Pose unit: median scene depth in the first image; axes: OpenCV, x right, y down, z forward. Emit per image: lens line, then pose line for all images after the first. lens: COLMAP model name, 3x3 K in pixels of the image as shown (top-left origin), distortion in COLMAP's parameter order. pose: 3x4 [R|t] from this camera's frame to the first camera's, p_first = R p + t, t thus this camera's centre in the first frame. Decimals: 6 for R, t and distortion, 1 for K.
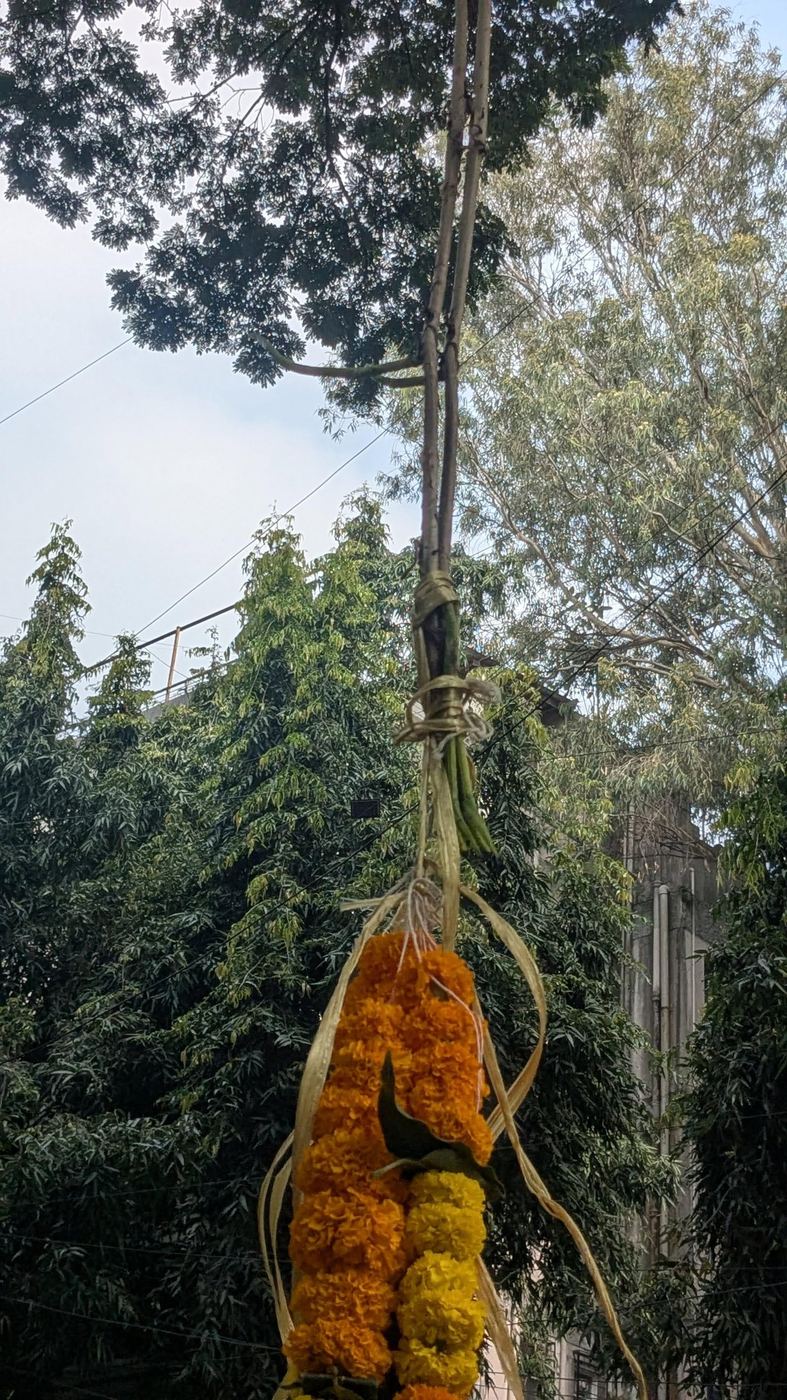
lens RADIAL K [[2370.0, 0, 395.6], [0, 2370.0, 703.4], [0, 0, 1]] dist [0.138722, 0.000000]
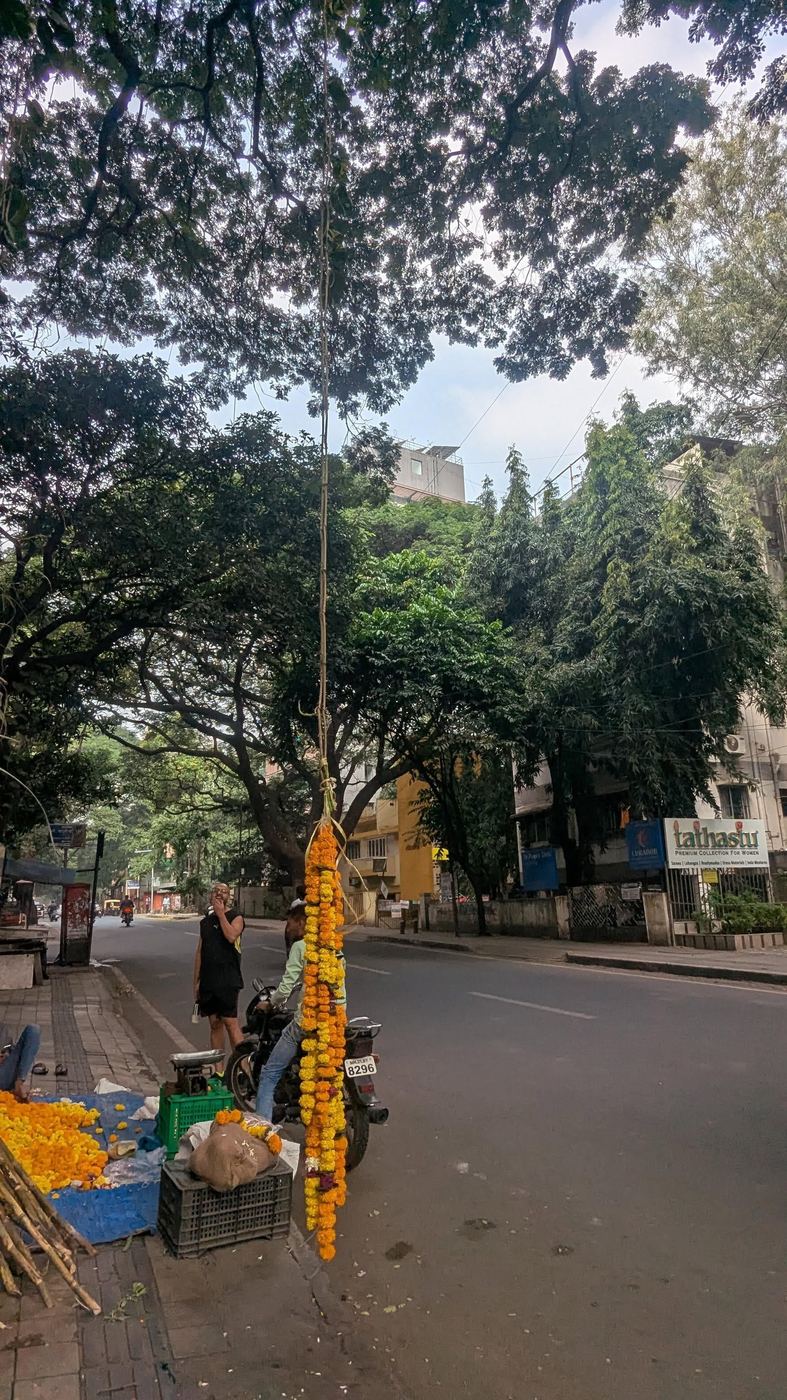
lens RADIAL K [[2370.0, 0, 392.9], [0, 2370.0, 700.1], [0, 0, 1]] dist [0.138722, 0.000000]
pose [[0.830465, -0.124531, -0.542973, 1.153921], [0.333920, 0.891458, 0.306267, -0.679763], [0.445898, -0.435654, 0.781908, -1.251533]]
